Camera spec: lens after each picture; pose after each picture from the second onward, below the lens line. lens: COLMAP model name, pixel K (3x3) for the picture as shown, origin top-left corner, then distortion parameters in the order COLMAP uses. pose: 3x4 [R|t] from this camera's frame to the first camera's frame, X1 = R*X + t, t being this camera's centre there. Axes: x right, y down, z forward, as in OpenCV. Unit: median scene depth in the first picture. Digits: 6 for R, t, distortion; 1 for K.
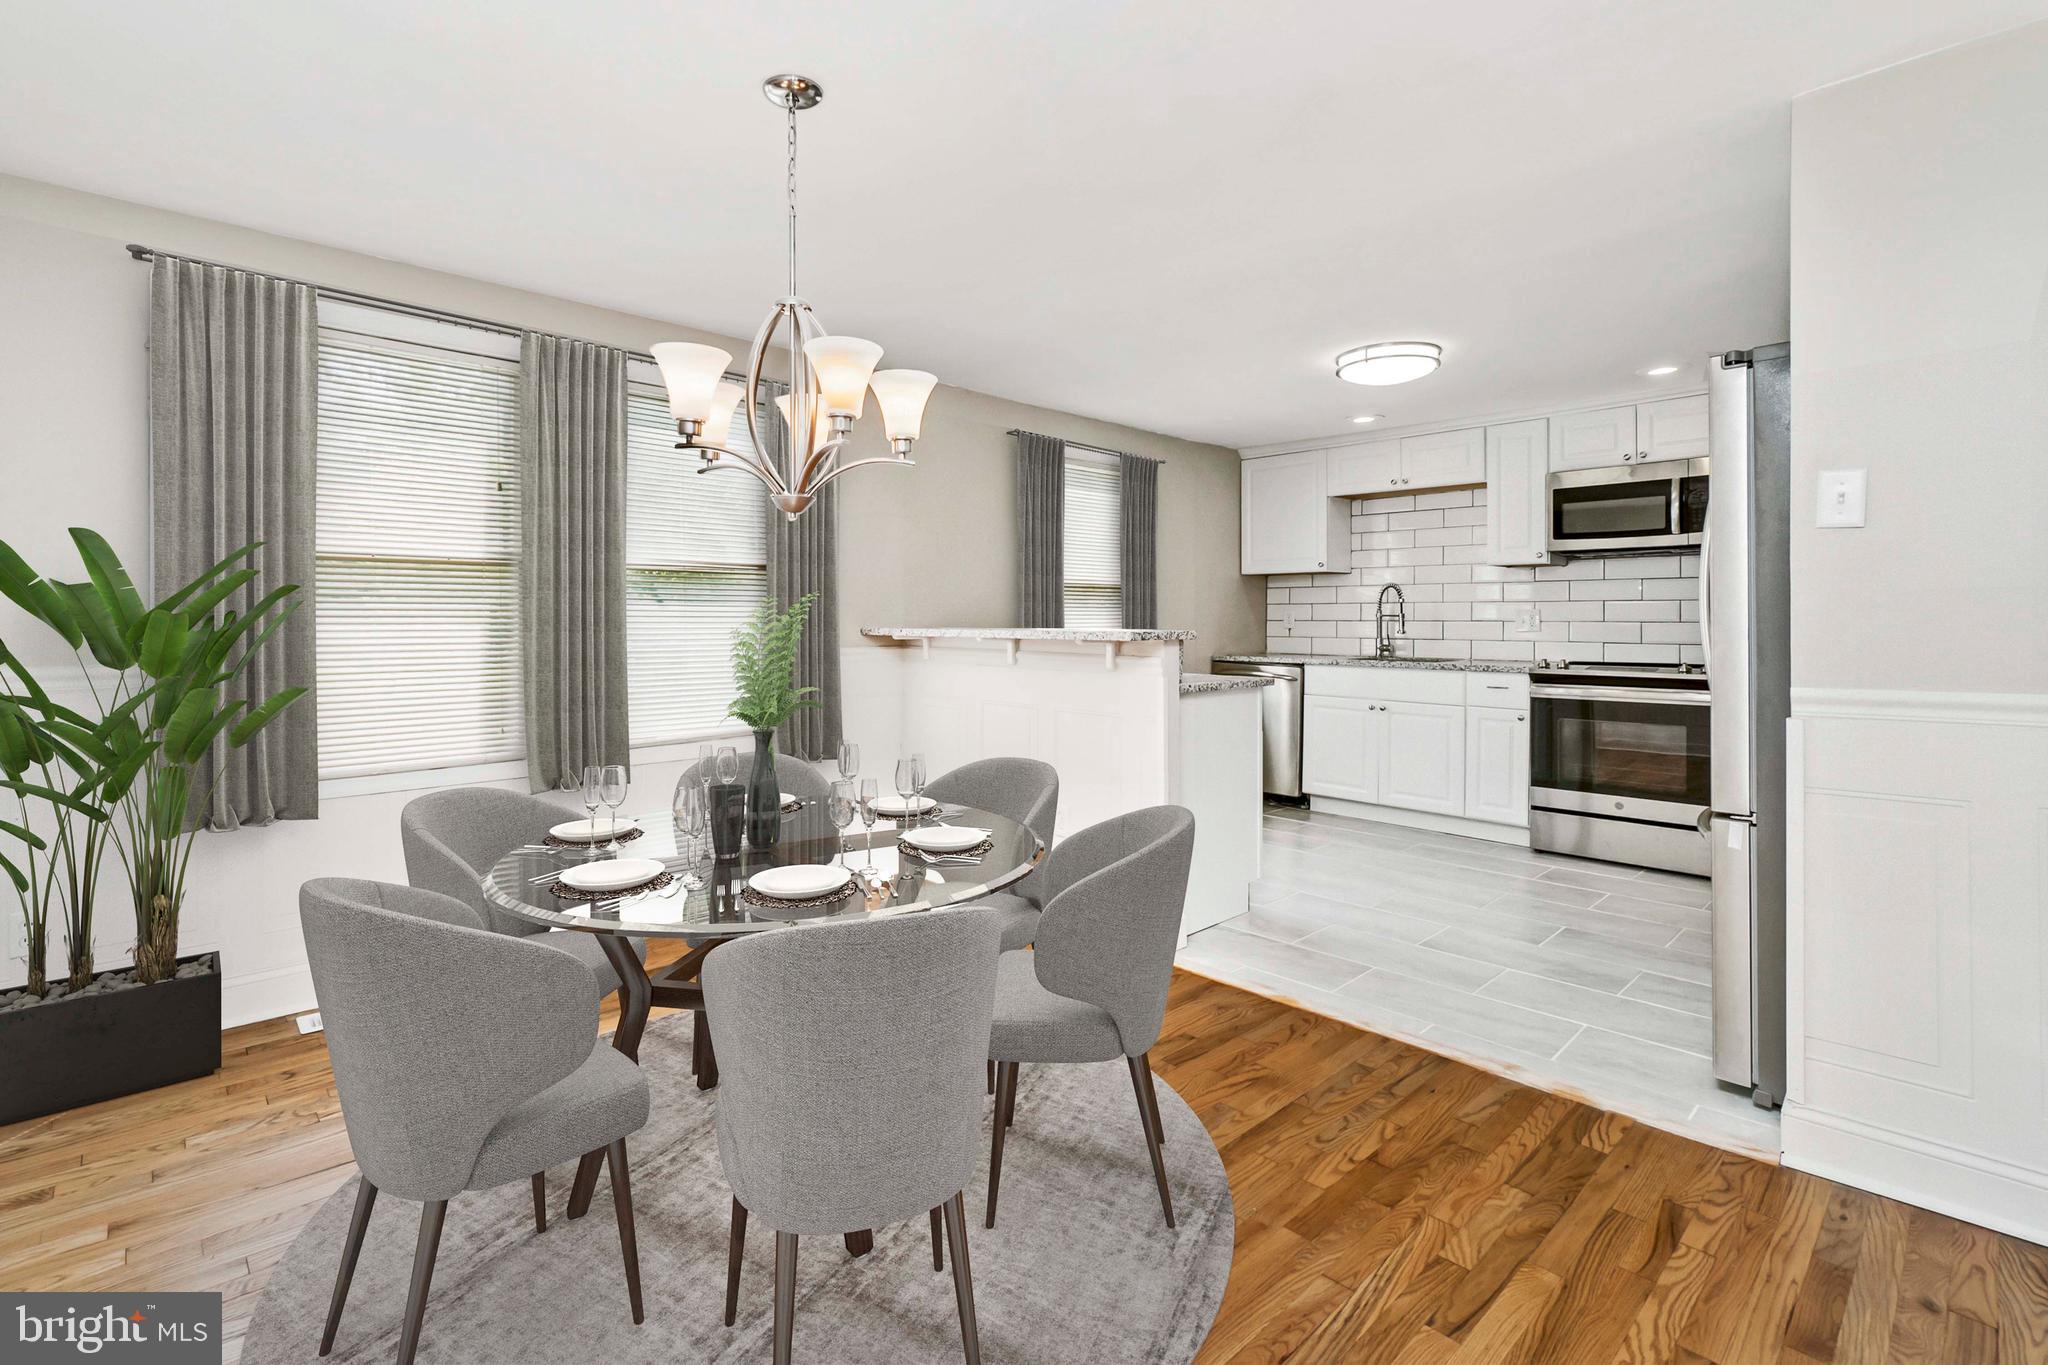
lens RADIAL K [[940.1, 0, 1020.4], [0, 940.1, 617.0], [0, 0, 1]] dist [-0.000692, -0.000011]
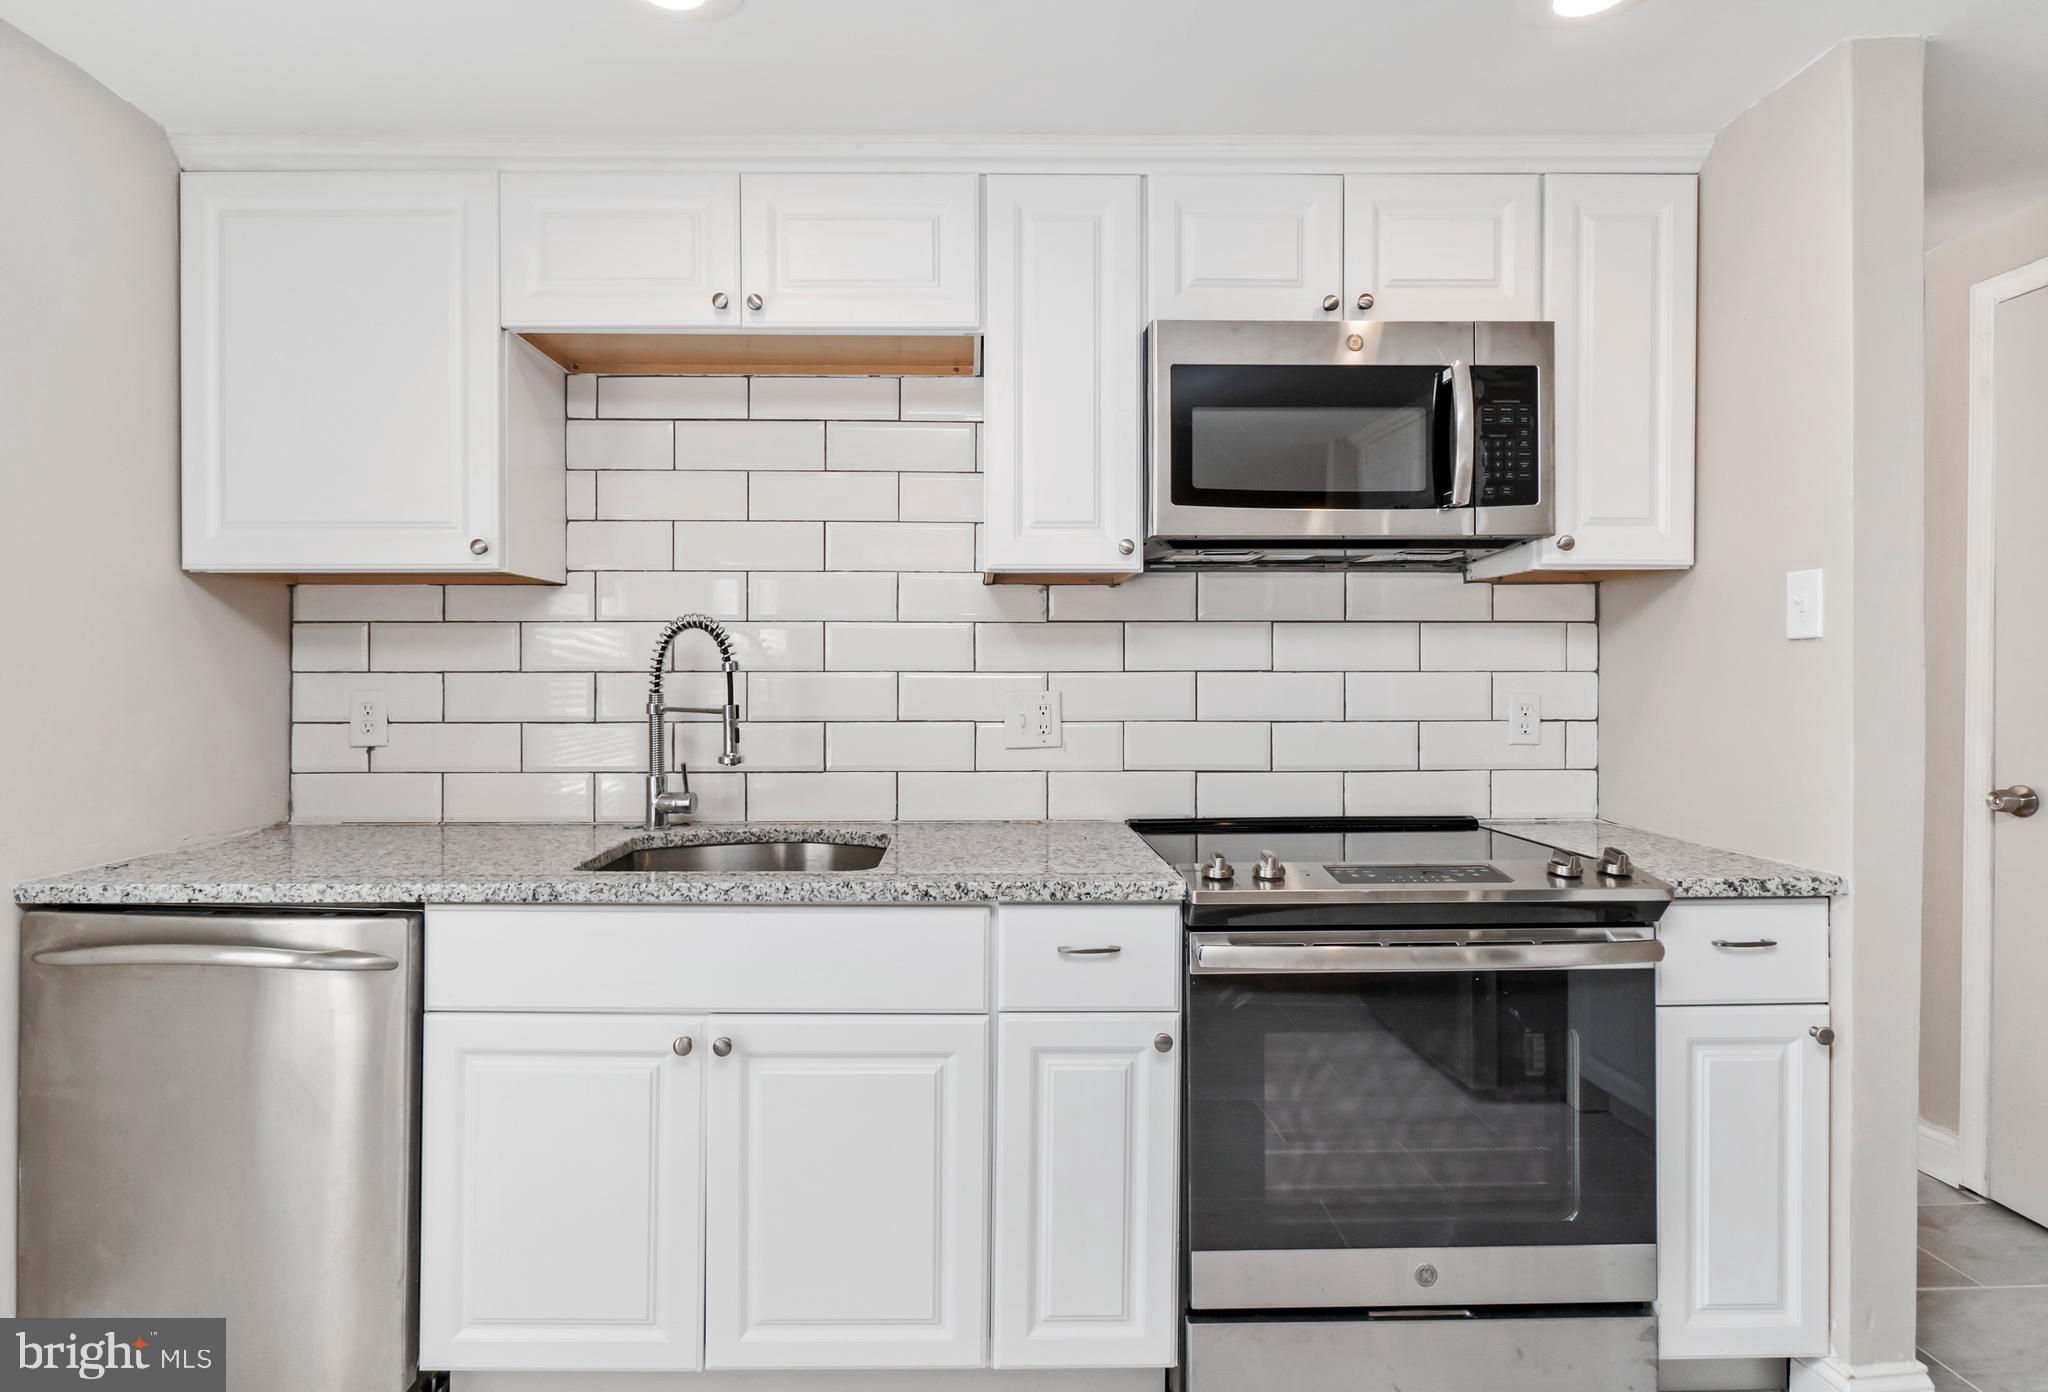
lens RADIAL K [[1026.2, 0, 967.3], [0, 1026.2, 672.5], [0, 0, 1]] dist [-0.010151, 0.000111]
pose [[0.699691, -0.004368, 0.714432, 0.229110], [0.000496, 0.999984, 0.005628, -0.020011], [-0.714445, -0.003584, 0.699682, 0.777110]]
